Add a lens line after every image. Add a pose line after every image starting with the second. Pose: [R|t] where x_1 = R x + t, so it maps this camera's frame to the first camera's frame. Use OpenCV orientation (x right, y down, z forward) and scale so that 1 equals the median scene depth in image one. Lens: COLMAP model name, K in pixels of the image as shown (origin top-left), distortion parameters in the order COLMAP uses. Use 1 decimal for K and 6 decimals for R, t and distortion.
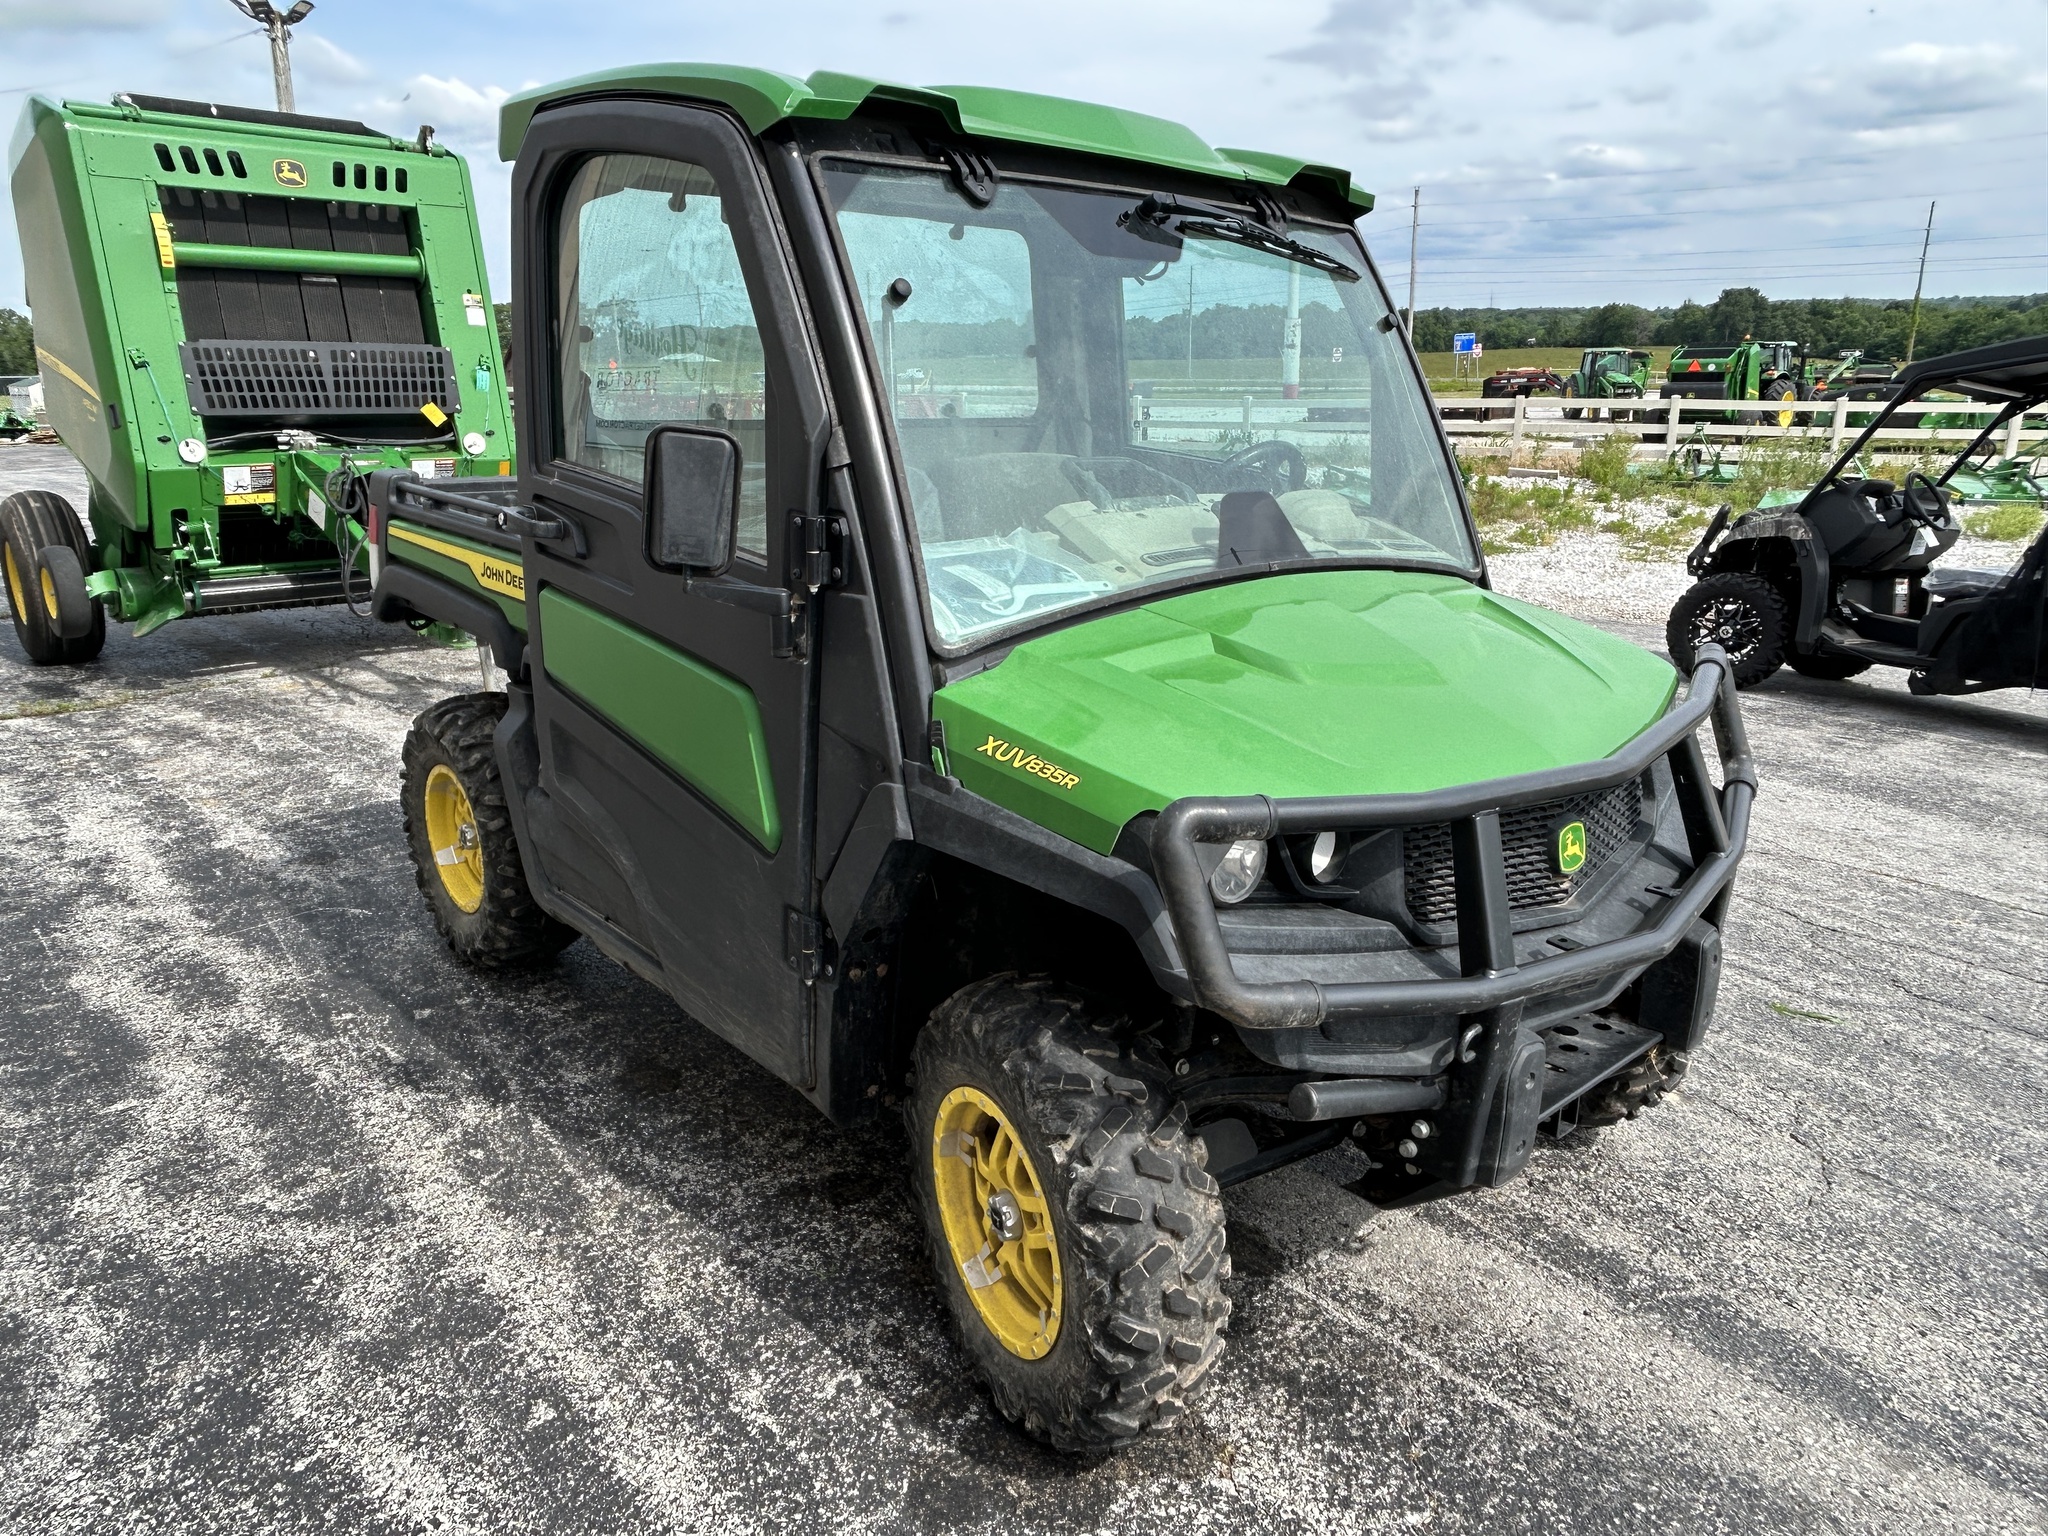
lens RADIAL K [[1387.2, 0, 1011.1], [0, 1387.2, 752.8], [0, 0, 1]] dist [-0.005202, -0.001853]
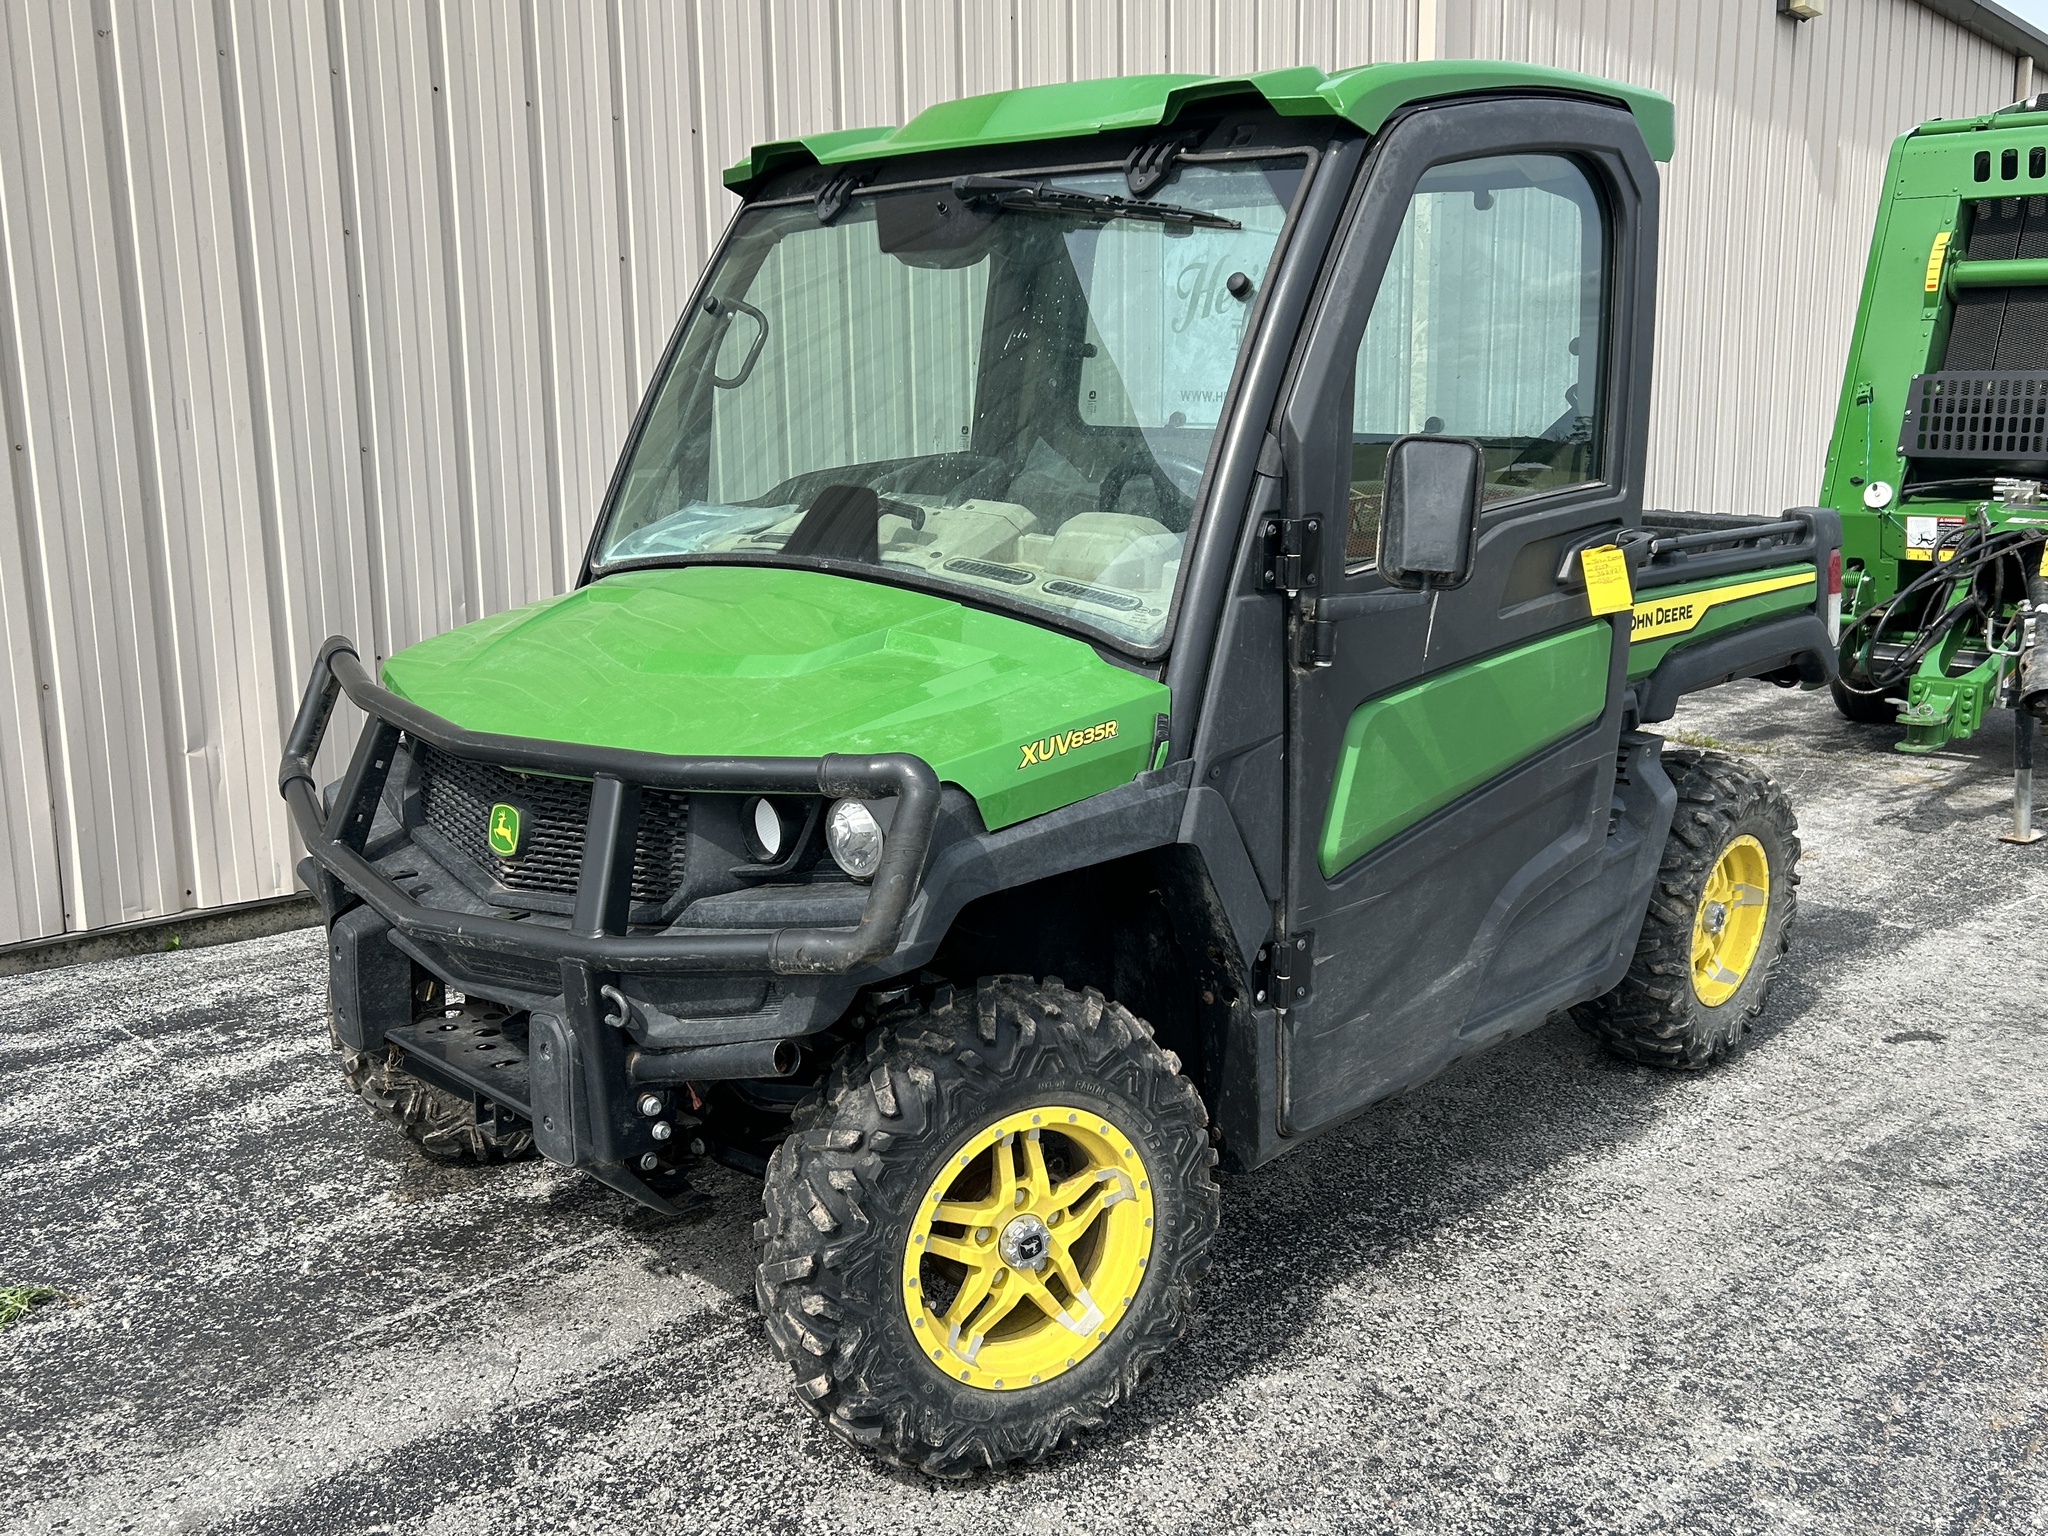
lens RADIAL K [[1782.2, 0, 1026.8], [0, 1782.2, 768.3], [0, 0, 1]] dist [0.024549, -0.002814]
pose [[0.063134, 0.189130, -0.979920, 0.969451], [-0.275264, 0.947093, 0.165060, -0.165096], [0.959293, 0.259316, 0.111855, 0.706254]]
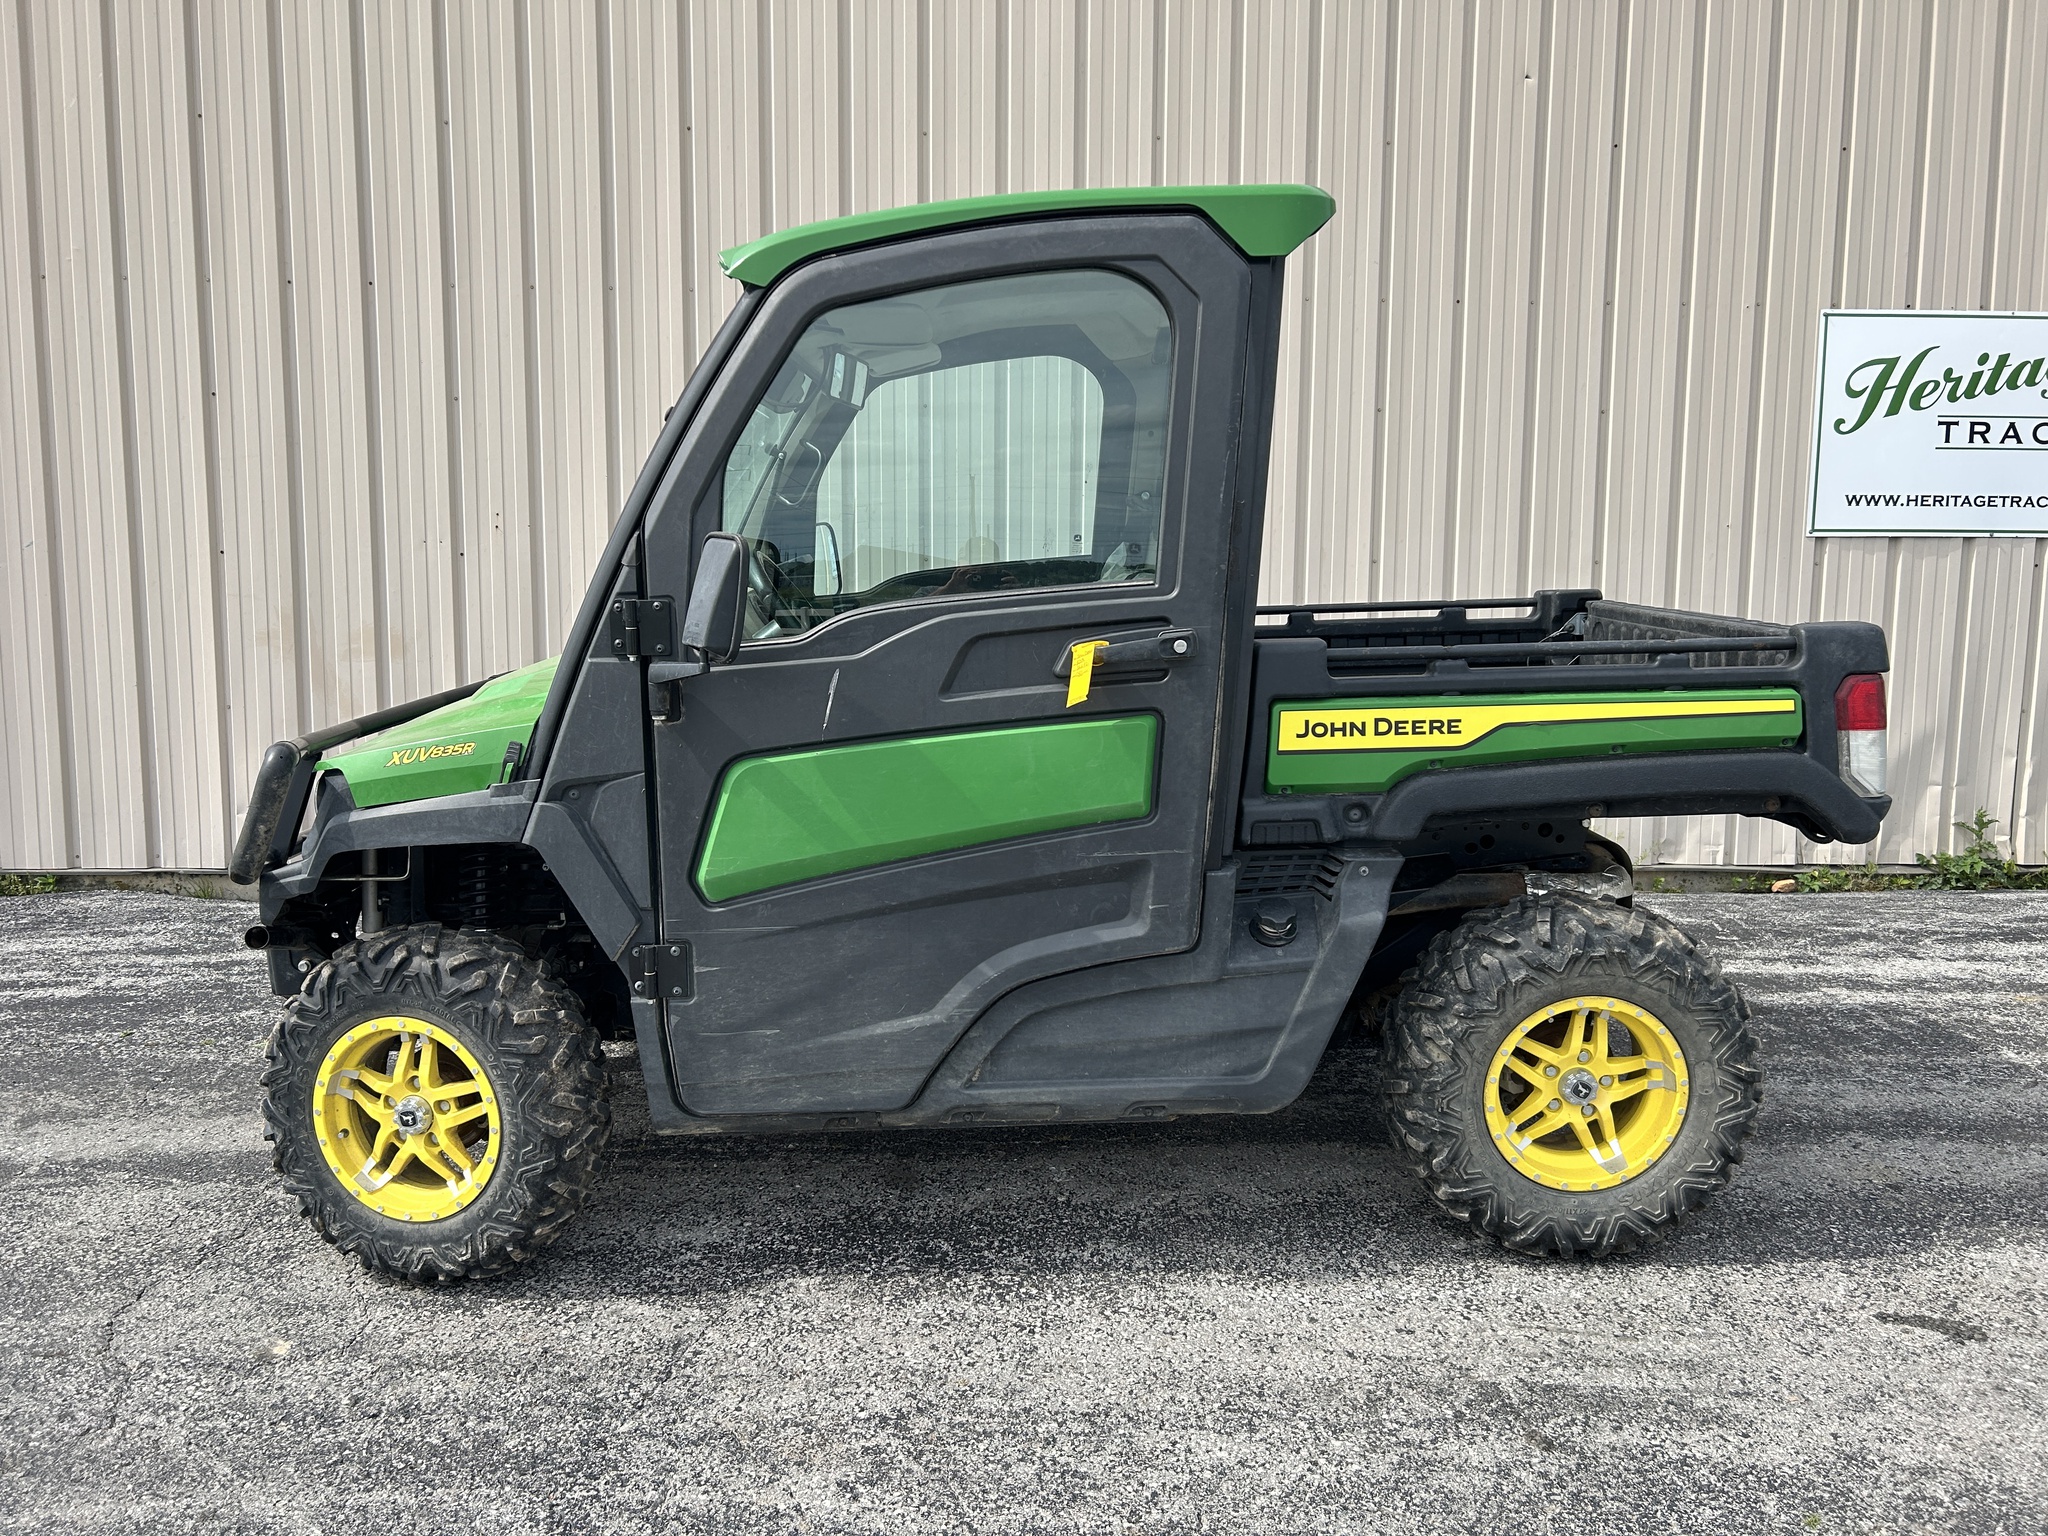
lens RADIAL K [[1538.3, 0, 1015.5], [0, 1538.3, 764.8], [0, 0, 1]] dist [0.037634, -0.037706]
pose [[-0.646418, 0.109375, -0.755103, 0.723116], [-0.205178, 0.928297, 0.310108, -0.369074], [0.734878, 0.355390, -0.577626, 1.467344]]
